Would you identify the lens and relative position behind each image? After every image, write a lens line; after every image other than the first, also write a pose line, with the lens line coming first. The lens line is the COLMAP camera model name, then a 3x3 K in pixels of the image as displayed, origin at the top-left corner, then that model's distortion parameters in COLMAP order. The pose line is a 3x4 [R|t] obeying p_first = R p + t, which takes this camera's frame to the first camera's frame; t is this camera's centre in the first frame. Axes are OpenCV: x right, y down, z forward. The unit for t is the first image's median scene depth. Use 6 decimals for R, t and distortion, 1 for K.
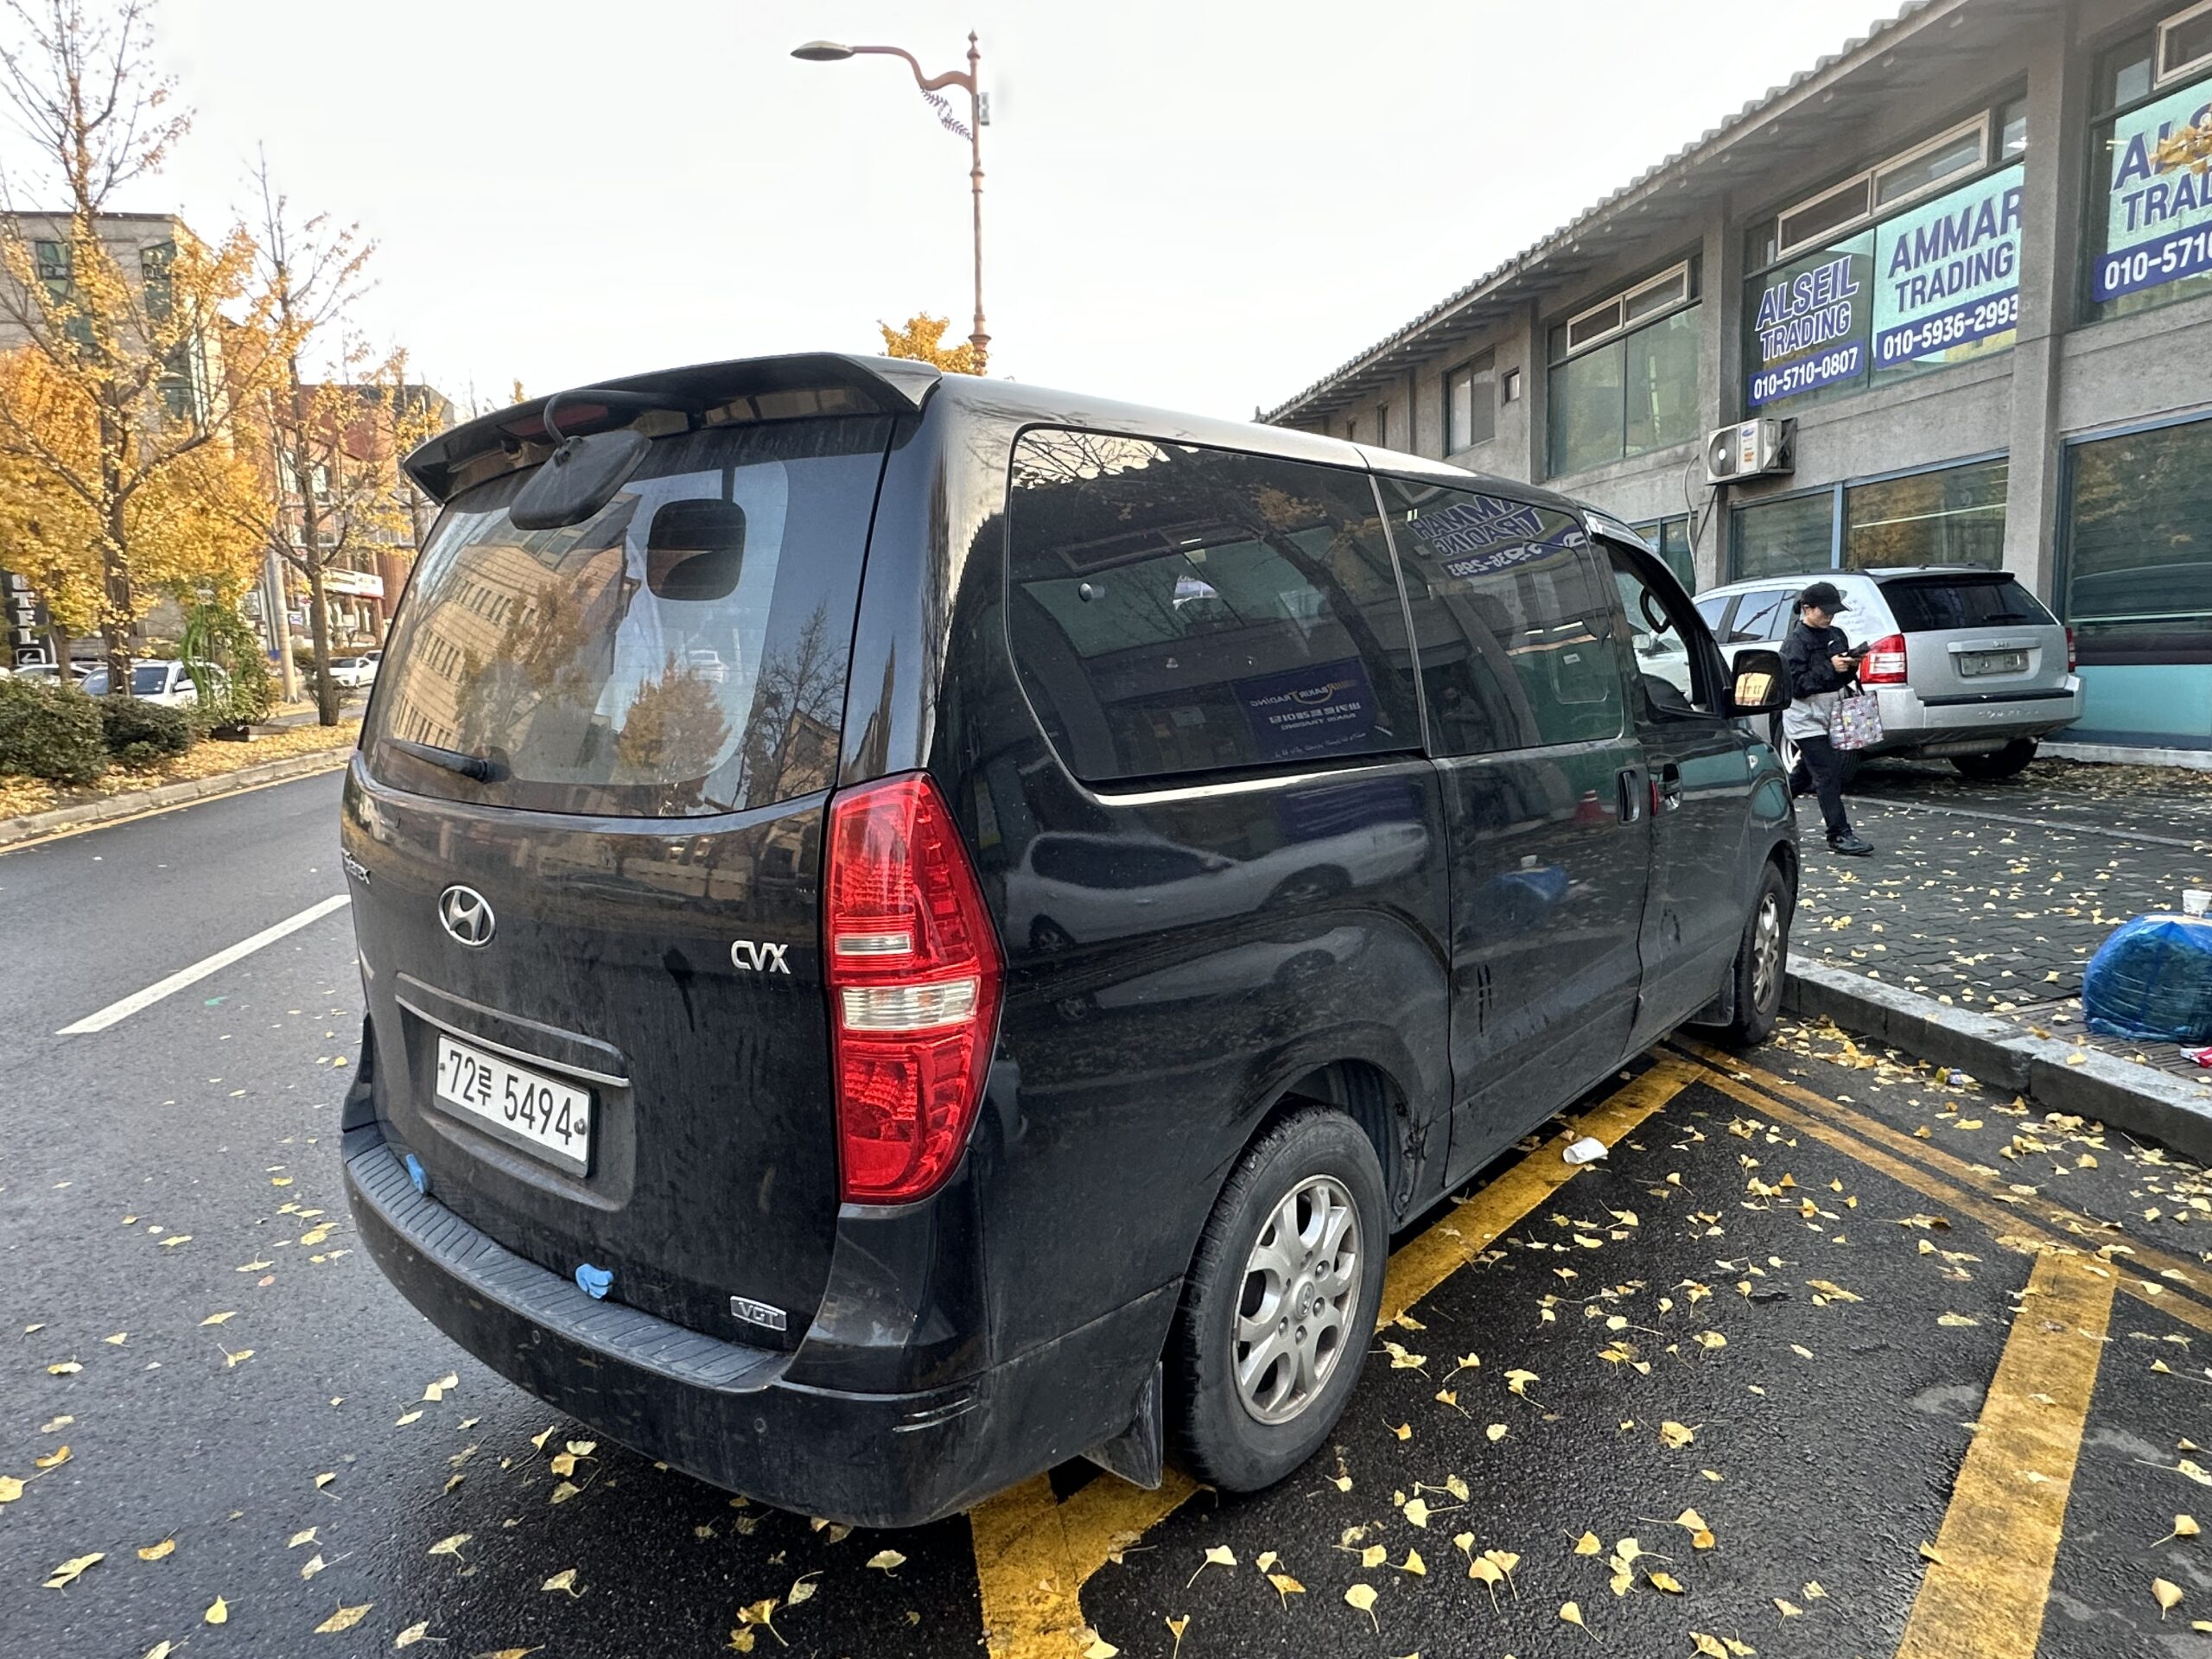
lens RADIAL K [[1297.0, 0, 1108.5], [0, 1297.0, 839.2], [0, 0, 1]] dist [0.000839, -0.001676]
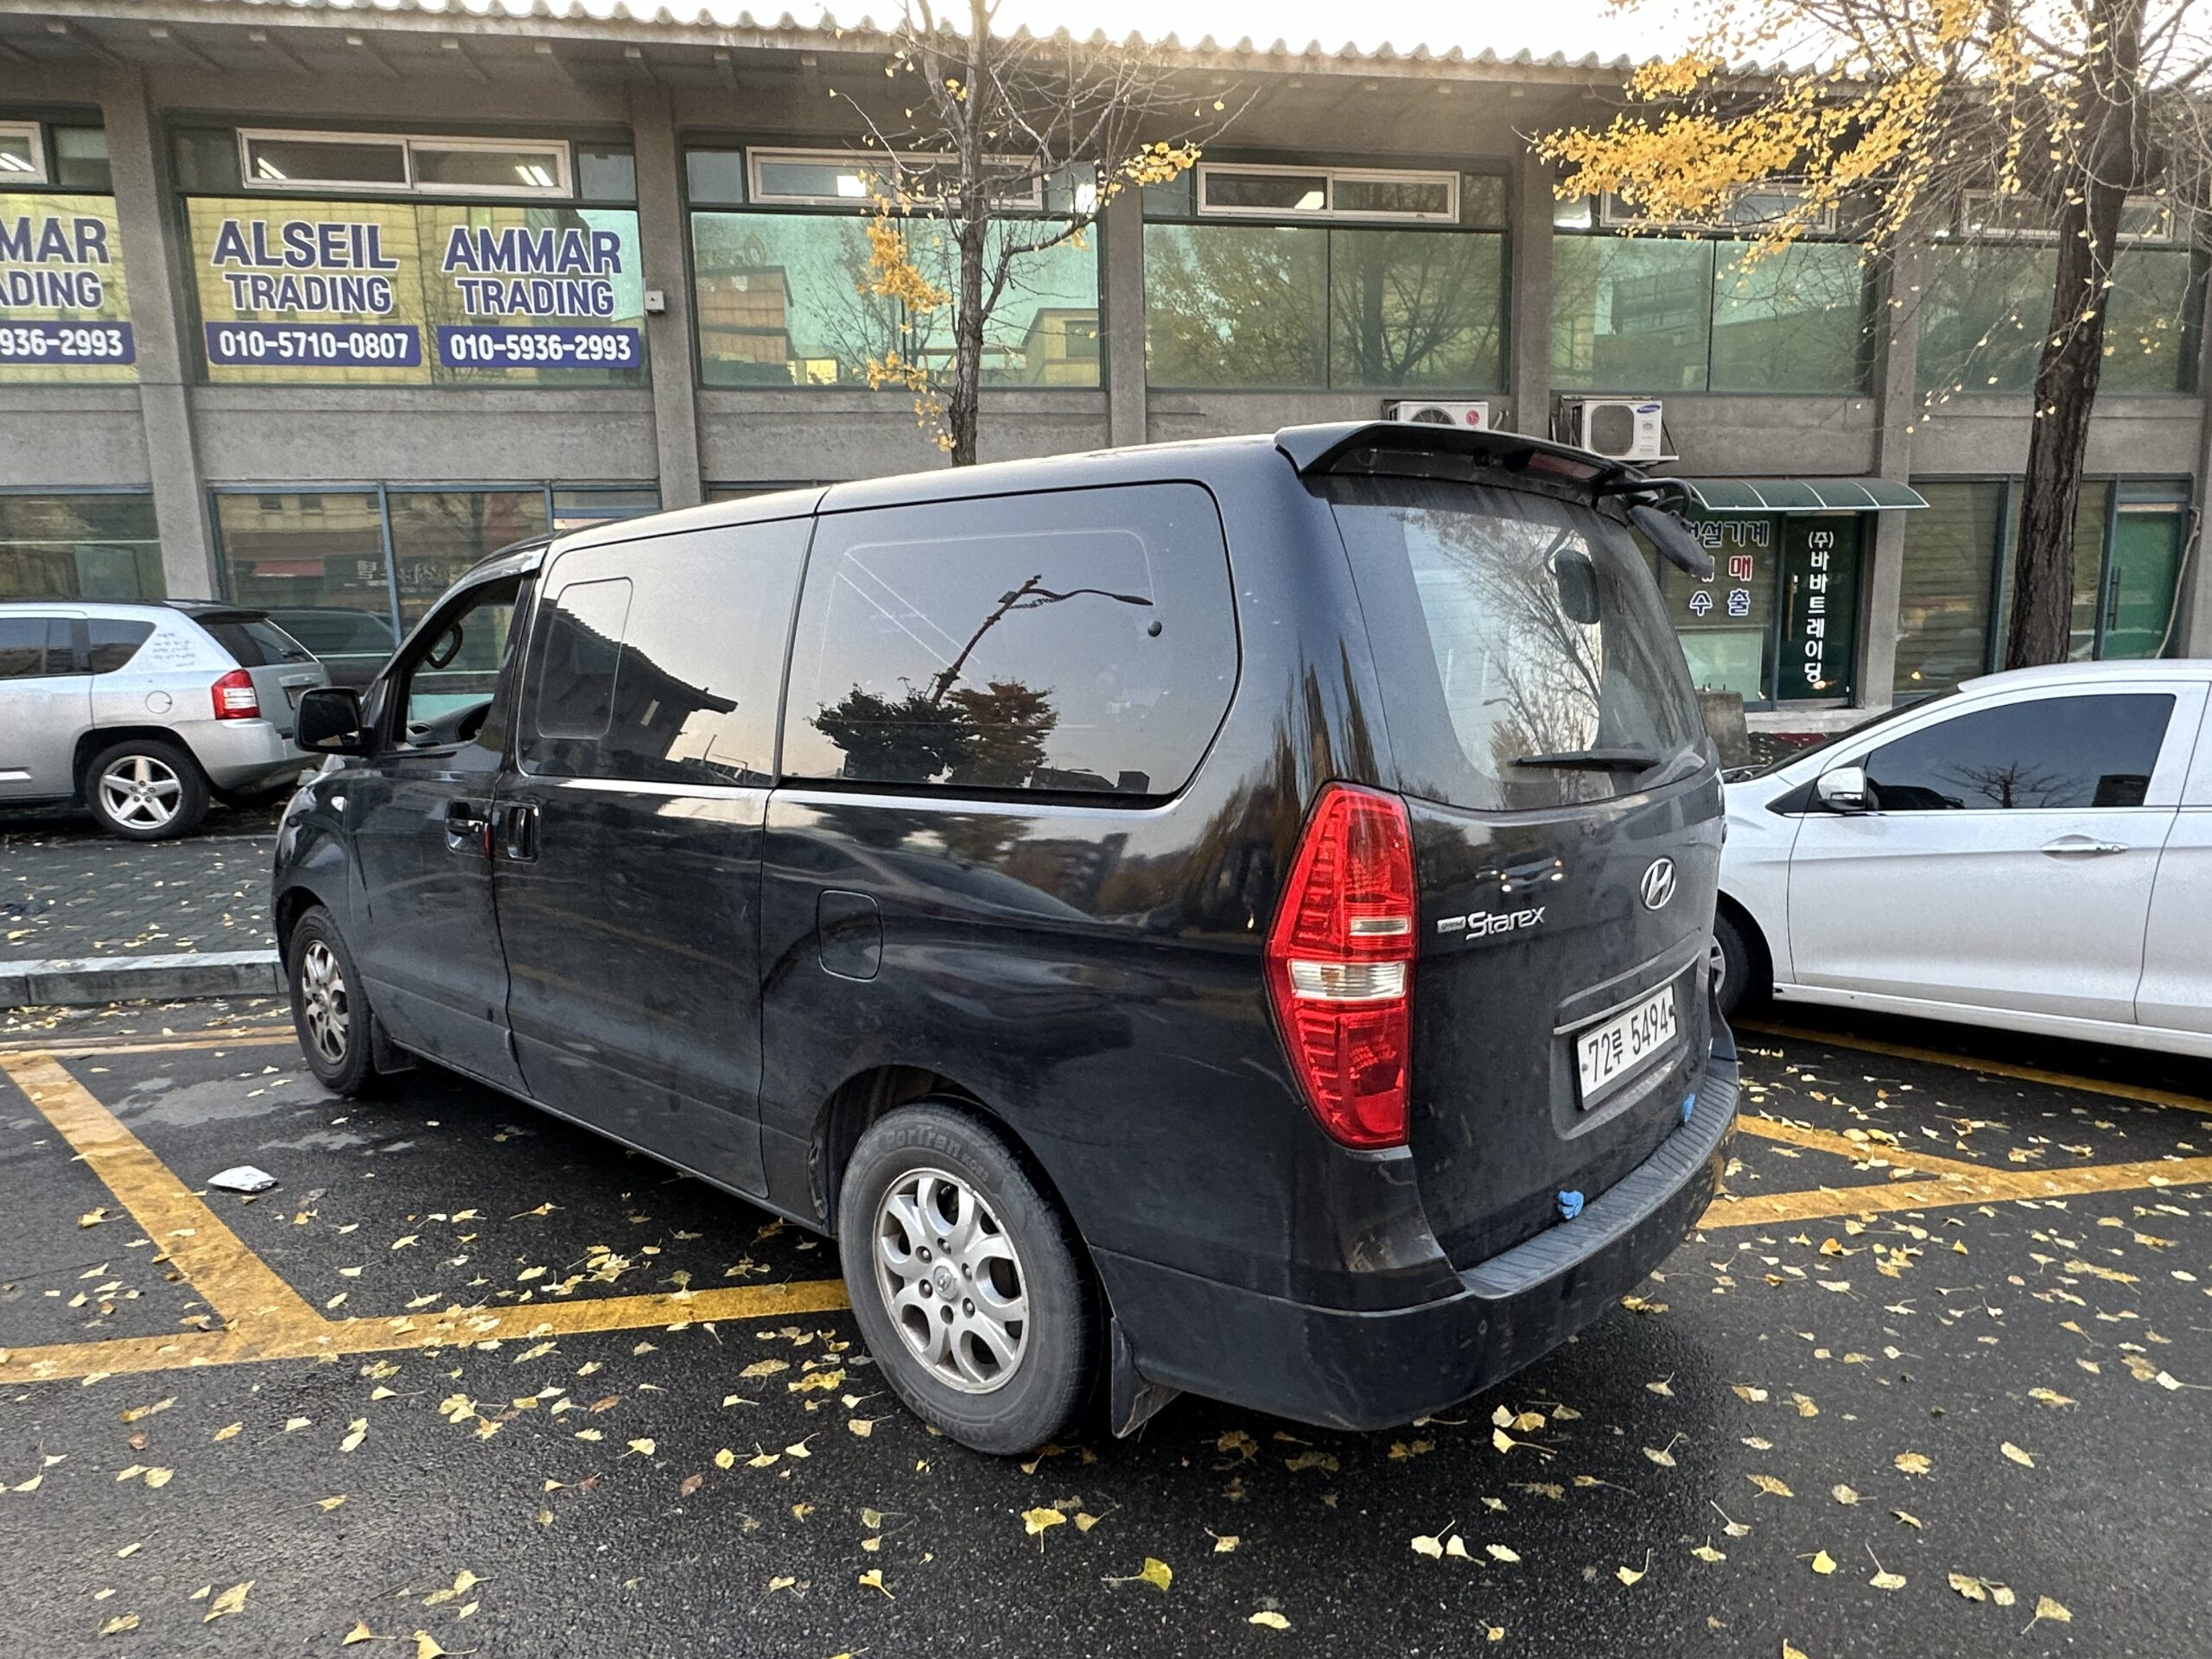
lens RADIAL K [[1297.0, 0, 1091.7], [0, 1297.0, 835.2], [0, 0, 1]] dist [0.000839, -0.001676]
pose [[0.031916, -0.120339, 0.992220, -0.881628], [0.152281, 0.981721, 0.114168, -0.109954], [-0.987822, 0.147452, 0.049658, 0.754067]]
